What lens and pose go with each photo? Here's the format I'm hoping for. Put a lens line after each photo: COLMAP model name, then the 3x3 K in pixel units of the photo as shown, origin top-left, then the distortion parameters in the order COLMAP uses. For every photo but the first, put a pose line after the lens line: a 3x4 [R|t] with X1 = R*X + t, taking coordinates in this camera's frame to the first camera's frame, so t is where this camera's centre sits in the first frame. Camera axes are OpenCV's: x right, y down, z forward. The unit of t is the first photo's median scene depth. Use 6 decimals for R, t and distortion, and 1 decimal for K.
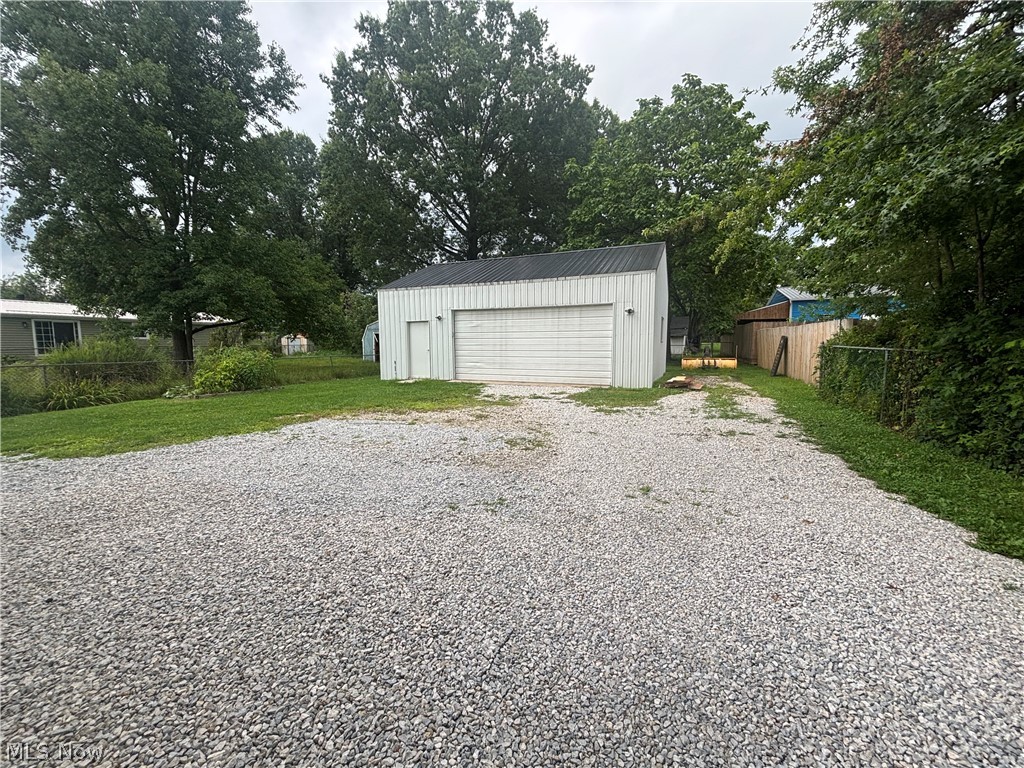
lens RADIAL K [[410.8, 0, 513.6], [0, 410.8, 384.3], [0, 0, 1]] dist [0.001216, 0.000074]
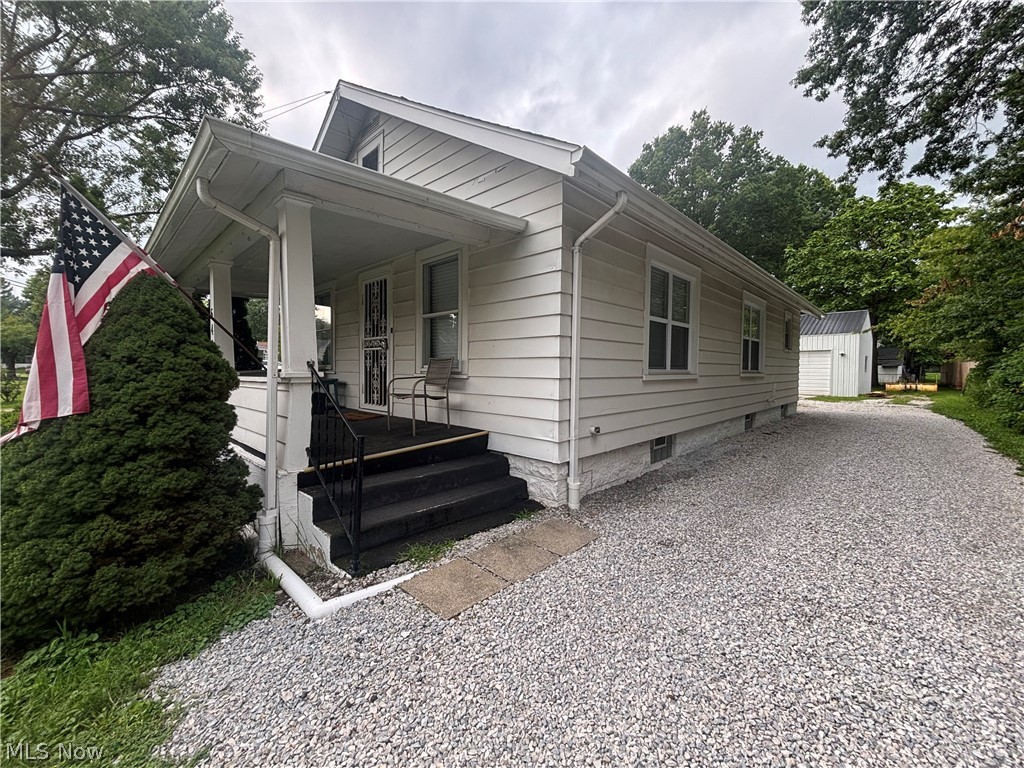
lens RADIAL K [[410.8, 0, 509.7], [0, 410.8, 382.6], [0, 0, 1]] dist [0.001216, 0.000074]
pose [[0.925633, 0.021127, -0.377833, -0.250909], [-0.046138, 0.997292, -0.057265, 0.075322], [0.375600, 0.070438, 0.924101, -0.786705]]
